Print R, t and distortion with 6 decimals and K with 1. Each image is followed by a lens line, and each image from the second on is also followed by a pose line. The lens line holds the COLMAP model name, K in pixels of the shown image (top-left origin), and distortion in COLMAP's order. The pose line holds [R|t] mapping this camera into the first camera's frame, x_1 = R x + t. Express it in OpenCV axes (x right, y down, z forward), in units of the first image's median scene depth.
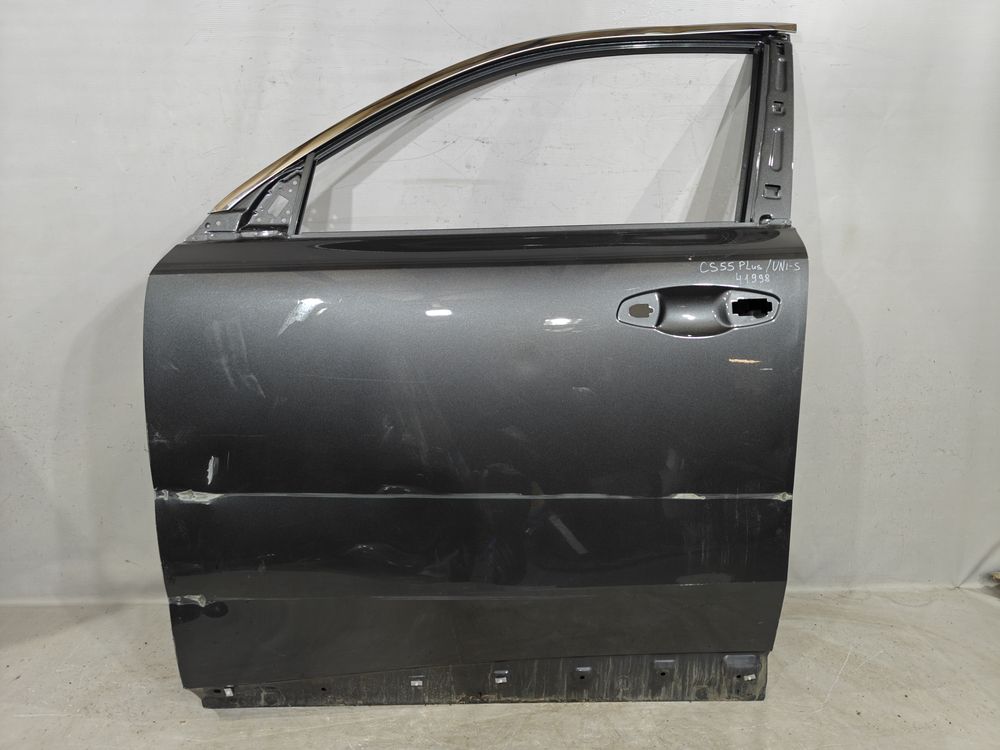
lens RADIAL K [[679.8, 0, 500.0], [0, 679.8, 375.0], [0, 0, 1]] dist [0.047429, -0.049994]
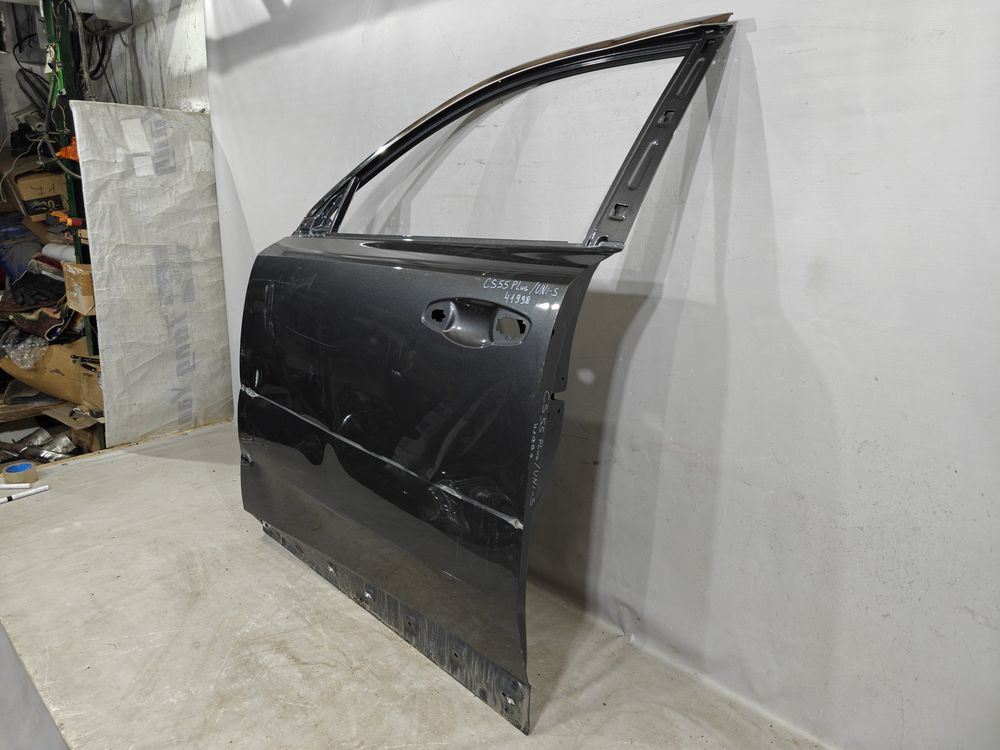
lens RADIAL K [[683.4, 0, 500.0], [0, 683.4, 375.0], [0, 0, 1]] dist [0.025330, -0.000783]
pose [[0.670715, 0.193477, -0.716036, 0.927227], [-0.193896, 0.977546, 0.082514, -0.093118], [0.715923, 0.083493, 0.693169, 0.251481]]
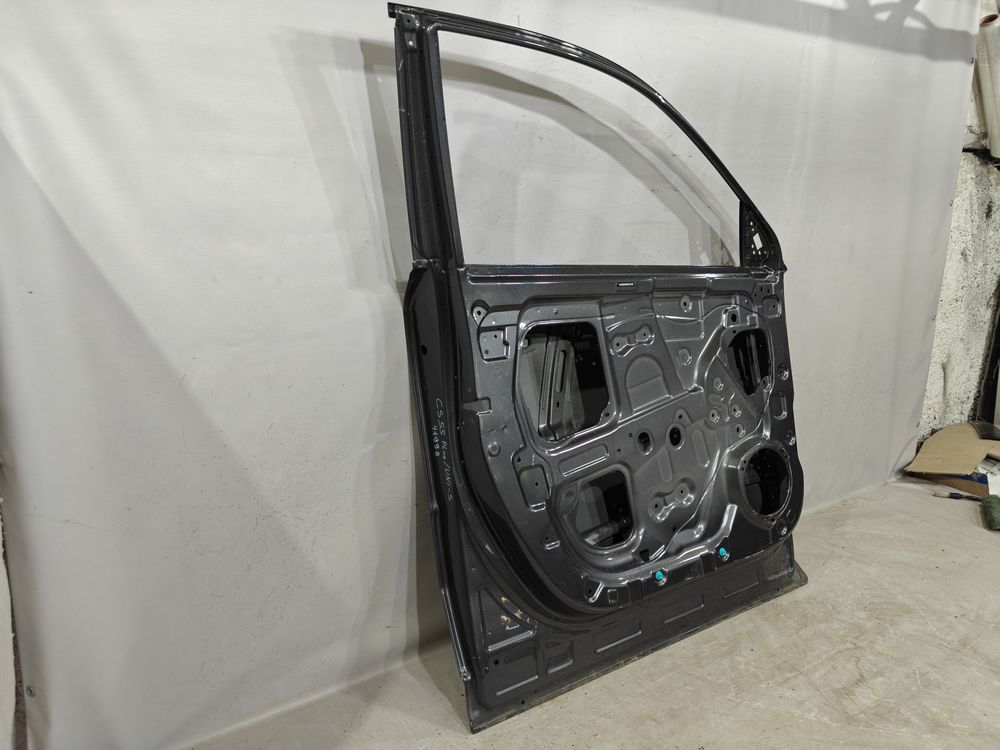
lens RADIAL K [[679.8, 0, 500.0], [0, 679.8, 375.0], [0, 0, 1]] dist [0.047429, -0.049994]
pose [[0.873532, -0.128659, 0.469455, -0.931473], [0.130790, 0.991008, 0.028229, -0.093846], [-0.468866, 0.036741, 0.882505, 0.092153]]
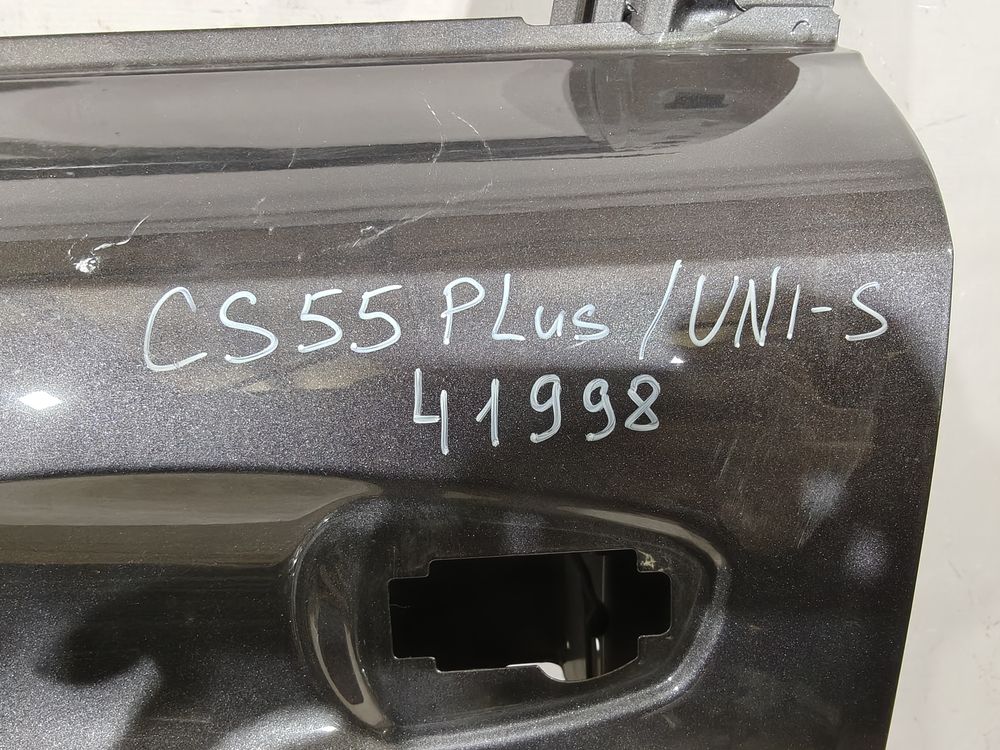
lens RADIAL K [[676.0, 0, 500.0], [0, 676.0, 375.0], [0, 0, 1]] dist [-0.001479, -0.000368]
pose [[0.999035, -0.007256, -0.043310, 0.312829], [0.013187, 0.990307, 0.138266, -0.141114], [0.041887, -0.138704, 0.989448, 0.737321]]
